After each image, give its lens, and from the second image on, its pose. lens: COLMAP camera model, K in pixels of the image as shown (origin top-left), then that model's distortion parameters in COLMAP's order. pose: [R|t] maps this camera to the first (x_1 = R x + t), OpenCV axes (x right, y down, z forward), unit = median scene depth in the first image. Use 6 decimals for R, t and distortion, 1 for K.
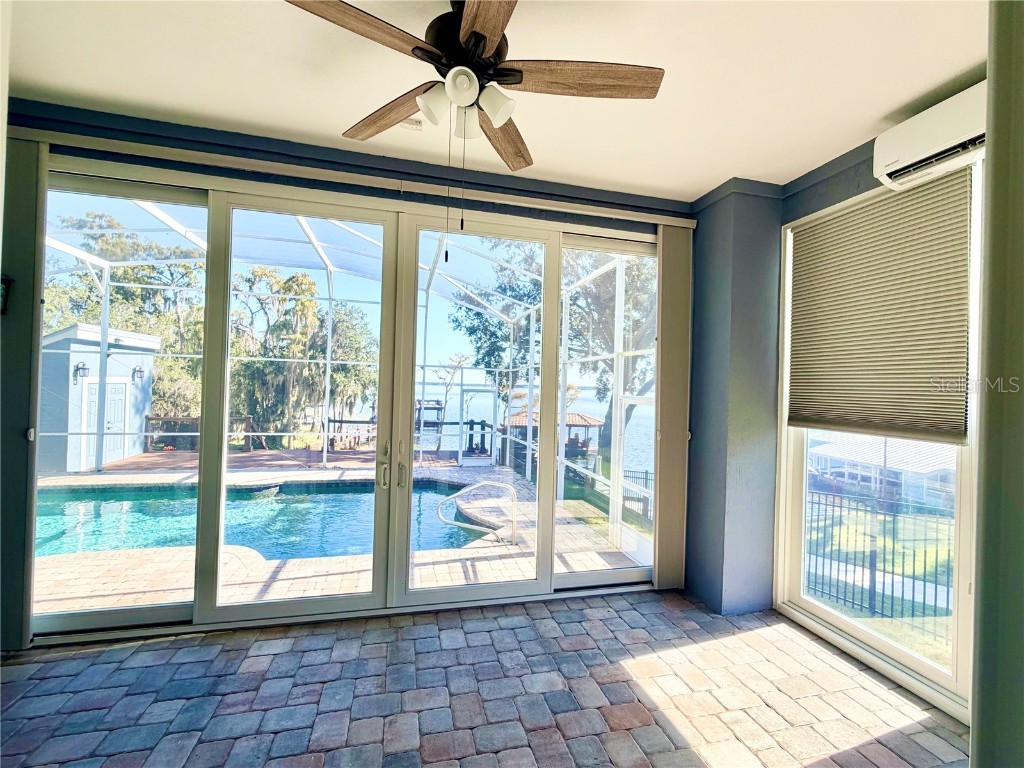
lens RADIAL K [[434.2, 0, 513.8], [0, 434.2, 386.3], [0, 0, 1]] dist [-0.001317, 0.000579]
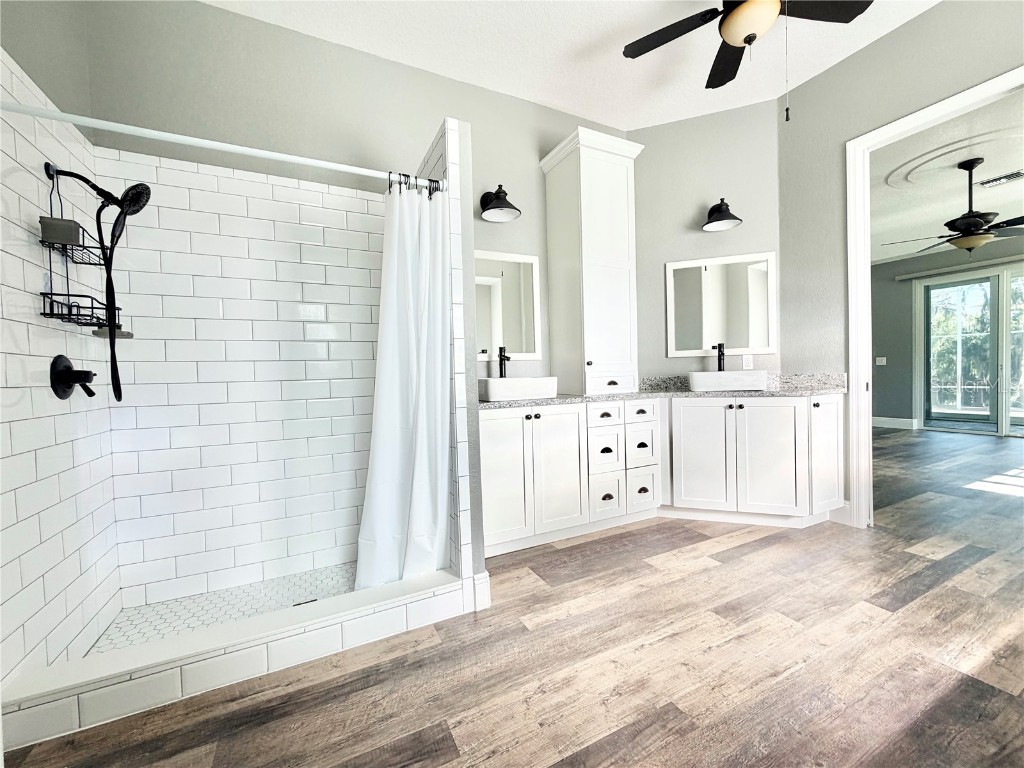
lens RADIAL K [[412.3, 0, 506.5], [0, 412.3, 384.4], [0, 0, 1]] dist [0.001189, -0.000656]
pose [[0.202392, -0.015857, -0.979176, 0.133201], [0.039630, 0.999182, -0.007990, 0.017218], [0.978503, -0.037187, 0.202855, -0.274933]]
